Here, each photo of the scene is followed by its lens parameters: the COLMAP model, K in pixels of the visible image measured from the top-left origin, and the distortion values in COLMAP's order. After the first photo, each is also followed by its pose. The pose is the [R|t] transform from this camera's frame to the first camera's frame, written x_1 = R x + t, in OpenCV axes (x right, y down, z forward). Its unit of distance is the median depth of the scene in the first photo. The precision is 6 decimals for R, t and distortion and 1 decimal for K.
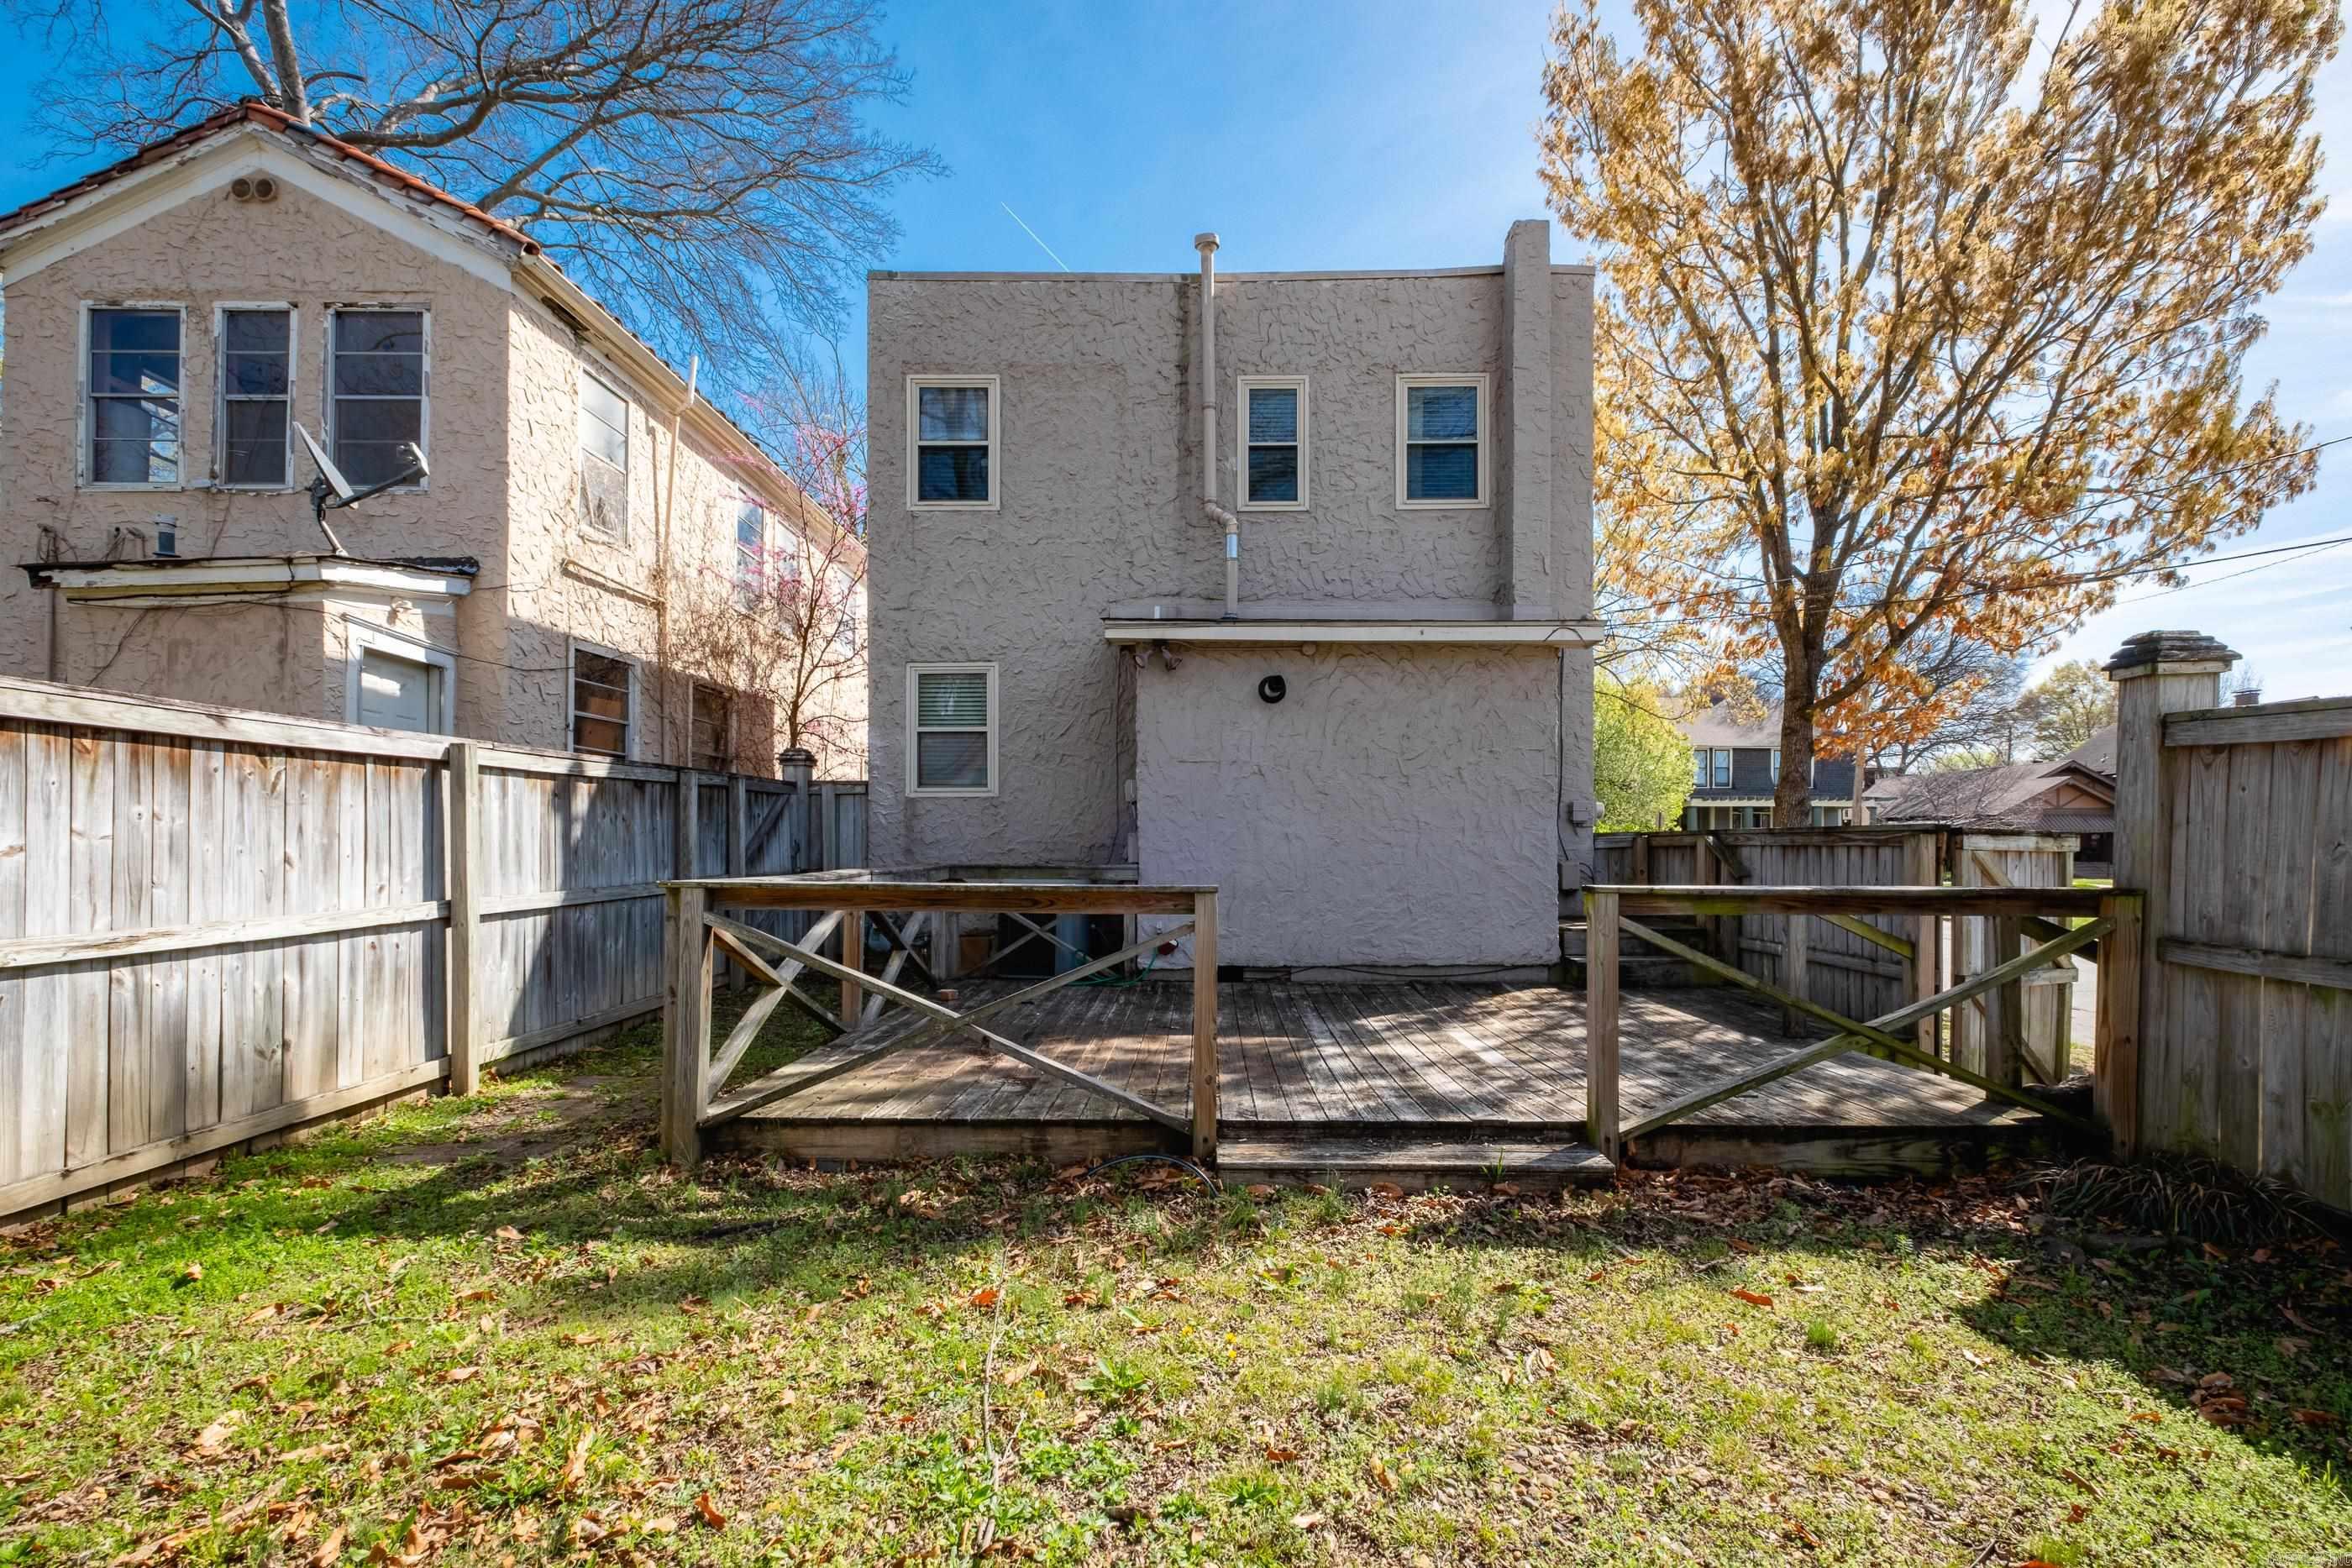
lens RADIAL K [[1025.0, 0, 1147.5], [0, 1025.0, 835.9], [0, 0, 1]] dist [0.002721, -0.003350]
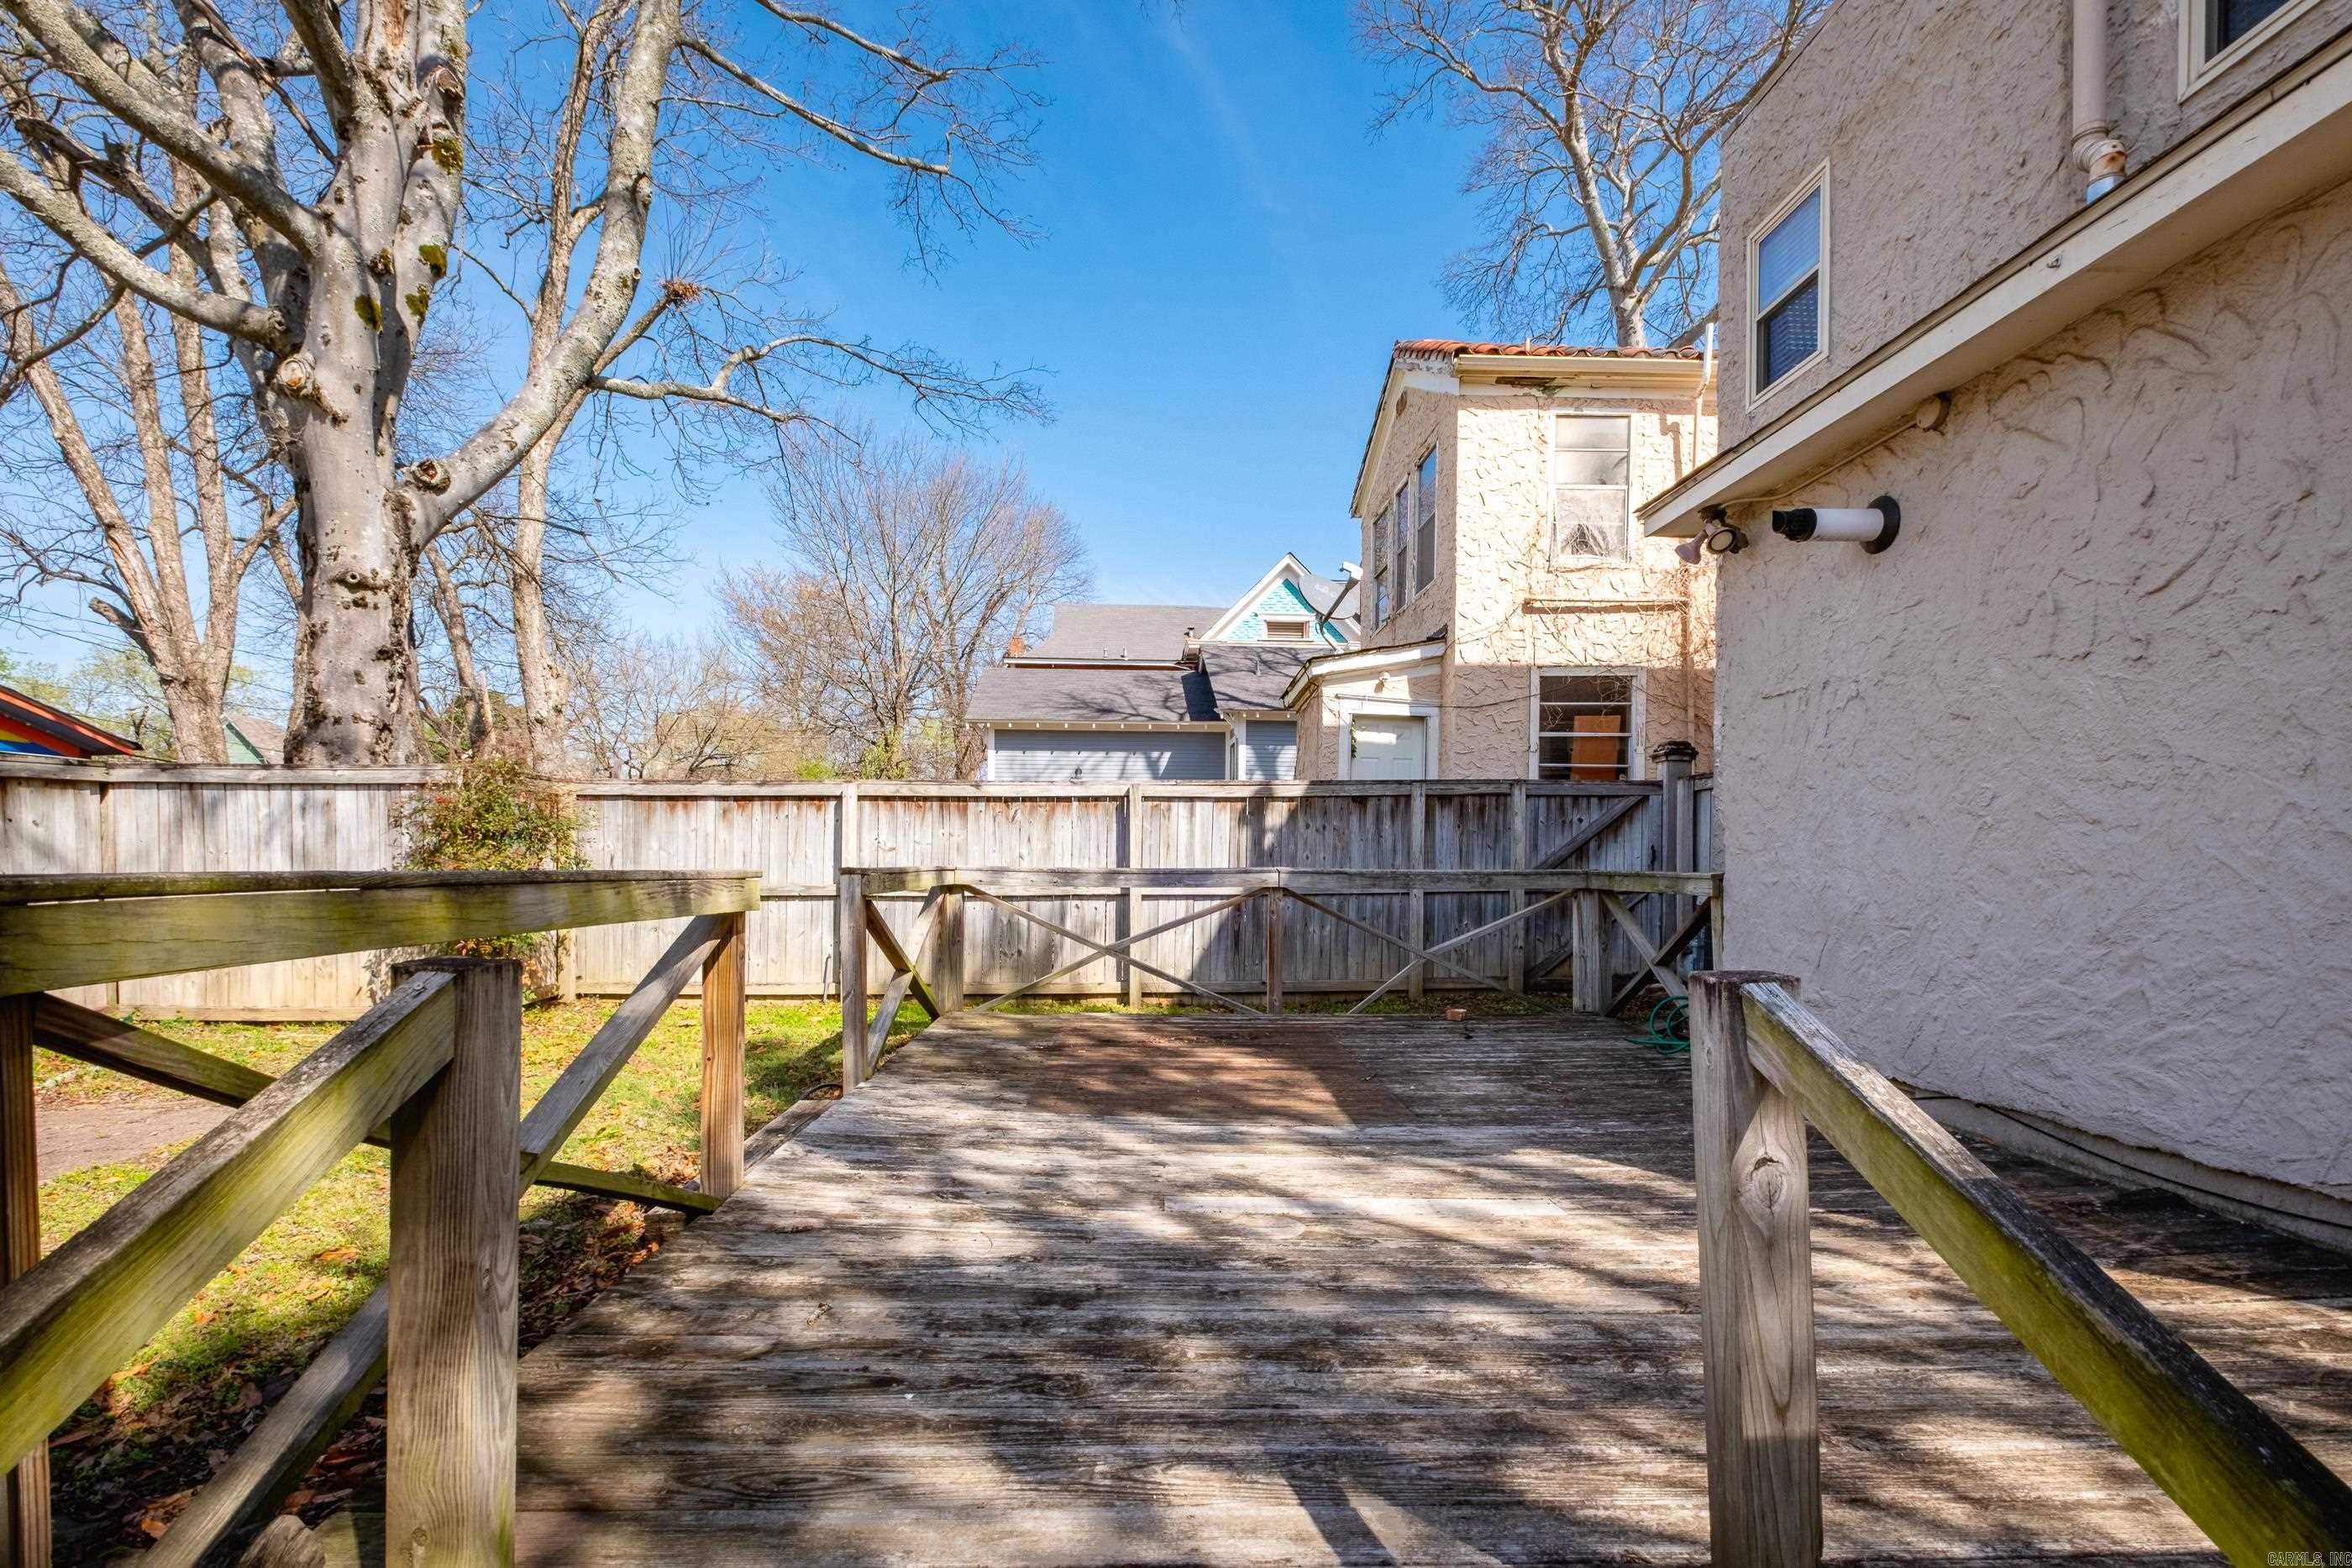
lens RADIAL K [[1025.0, 0, 1178.1], [0, 1025.0, 873.3], [0, 0, 1]] dist [0.002721, -0.003350]
pose [[0.095465, 0.002569, -0.995429, 0.602518], [0.003985, 0.999988, 0.002963, 0.028389], [0.995425, -0.004250, 0.095454, 0.612909]]
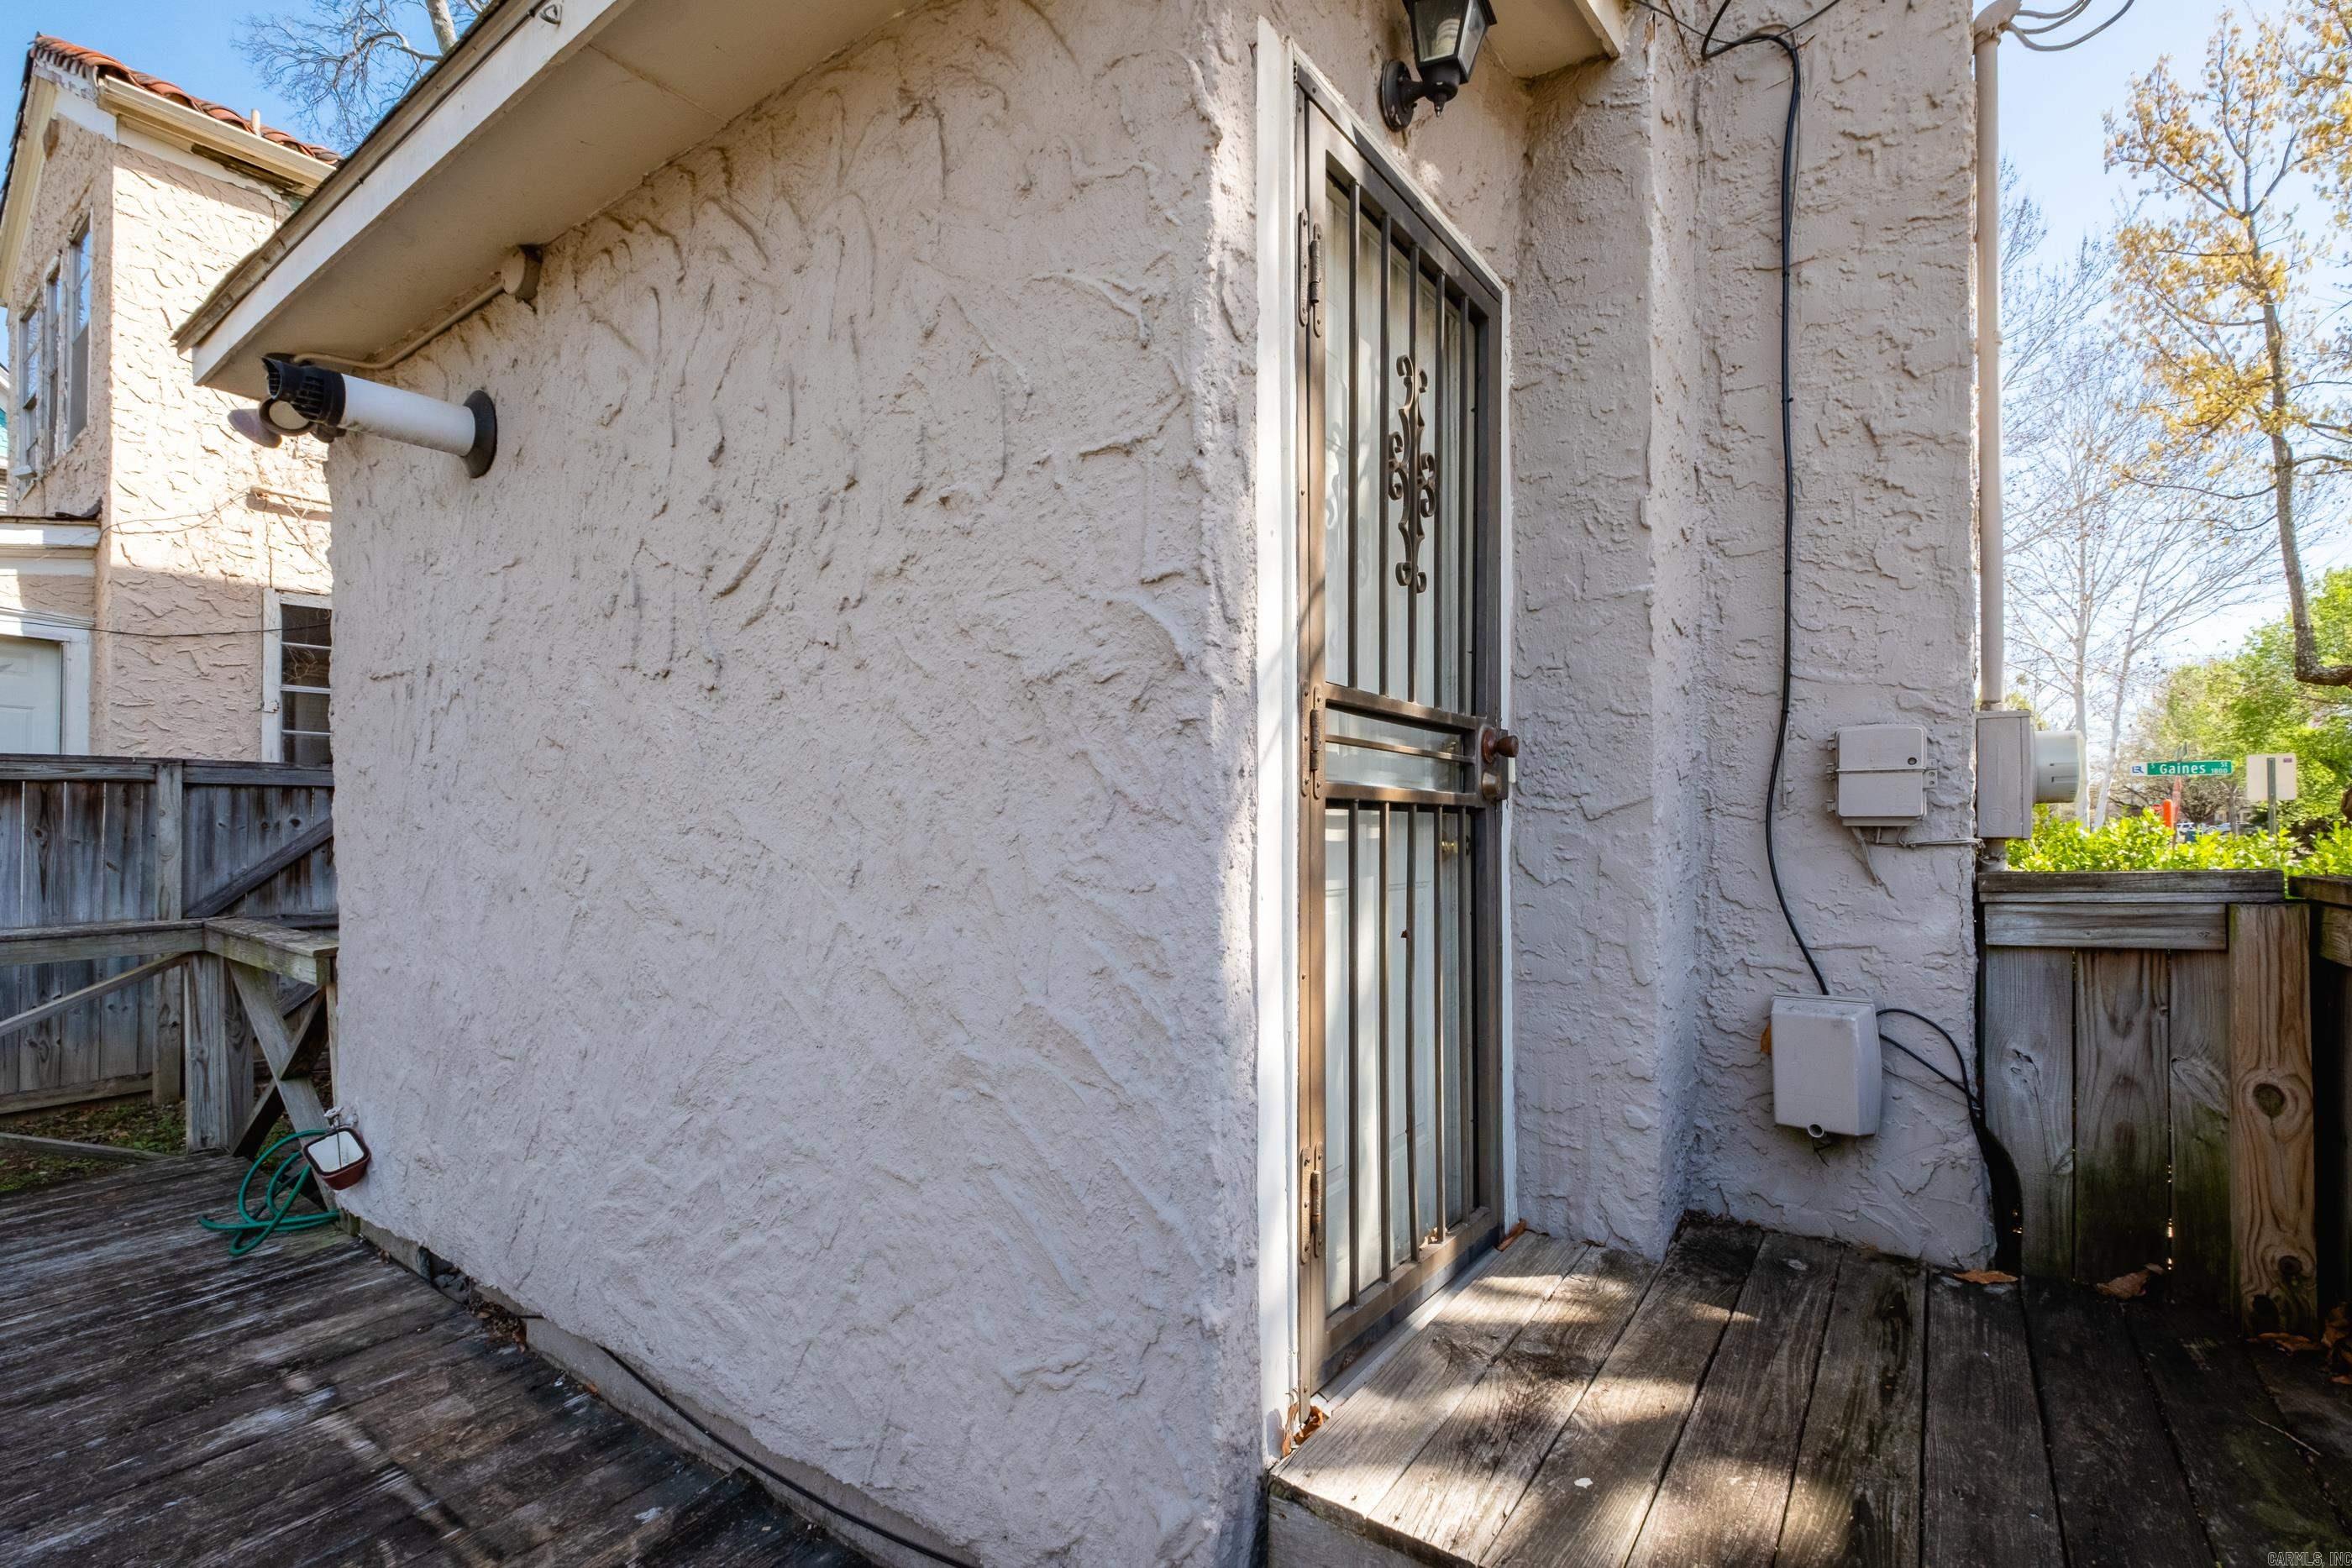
lens RADIAL K [[1025.0, 0, 1147.1], [0, 1025.0, 825.1], [0, 0, 1]] dist [0.002721, -0.003350]
pose [[0.831380, -0.007128, -0.555659, 0.482797], [0.013160, 0.999890, 0.006863, -0.018288], [0.555549, -0.013018, 0.831382, 0.870011]]
